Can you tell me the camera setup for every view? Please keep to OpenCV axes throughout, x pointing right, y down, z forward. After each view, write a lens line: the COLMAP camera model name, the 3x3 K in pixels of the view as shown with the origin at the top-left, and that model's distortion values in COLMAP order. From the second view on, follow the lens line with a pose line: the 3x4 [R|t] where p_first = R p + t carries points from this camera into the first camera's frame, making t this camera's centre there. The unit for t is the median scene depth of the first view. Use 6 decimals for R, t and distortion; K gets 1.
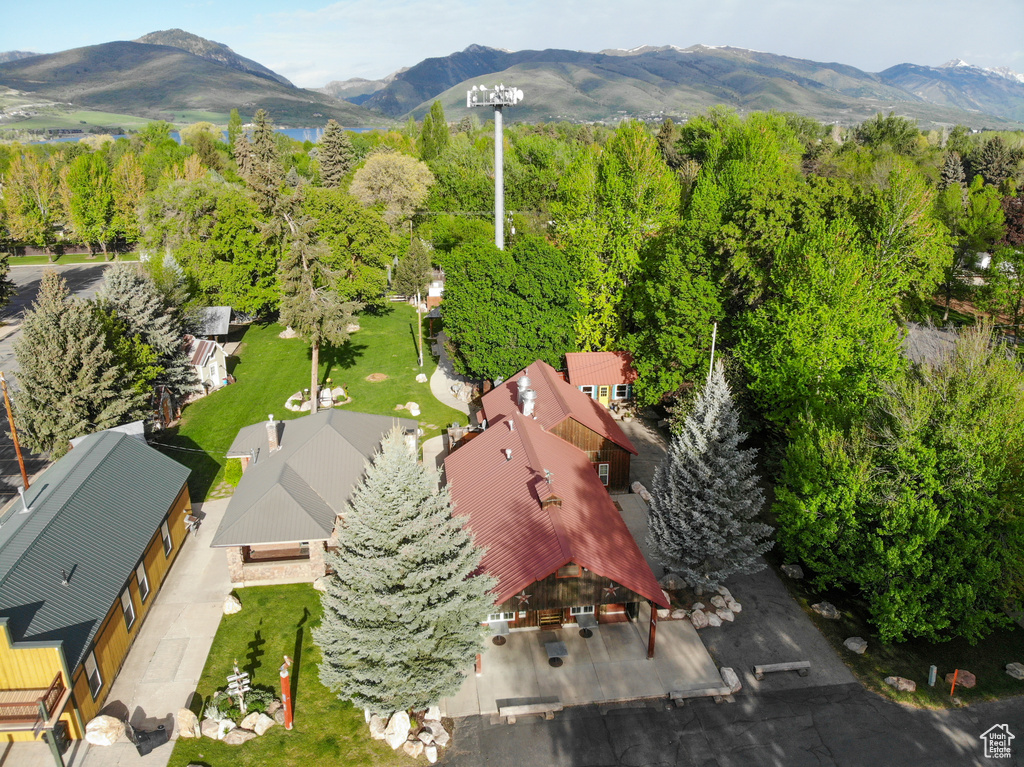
lens RADIAL K [[750.7, 0, 512.1], [0, 750.7, 390.5], [0, 0, 1]] dist [0.079121, -0.201534]
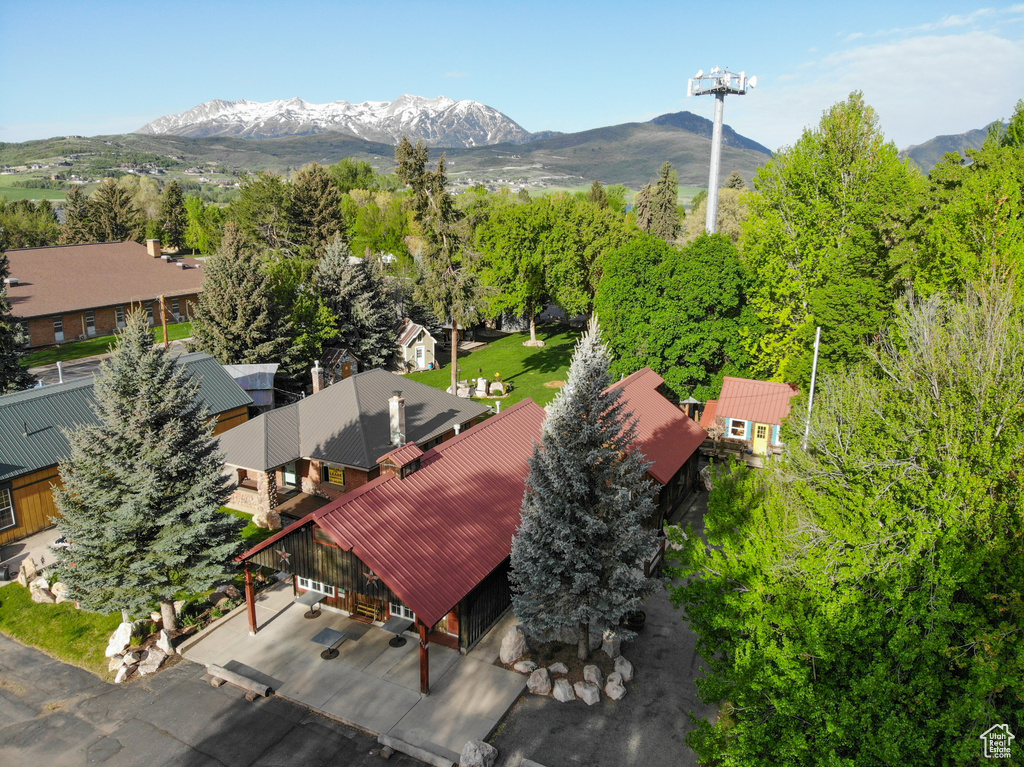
lens RADIAL K [[751.2, 0, 510.9], [0, 751.2, 387.9], [0, 0, 1]] dist [0.041016, -0.141000]
pose [[0.821621, 0.147058, -0.550738, 0.429090], [-0.199691, 0.979181, -0.036449, 0.048735], [0.533912, 0.139925, 0.833882, 0.270396]]
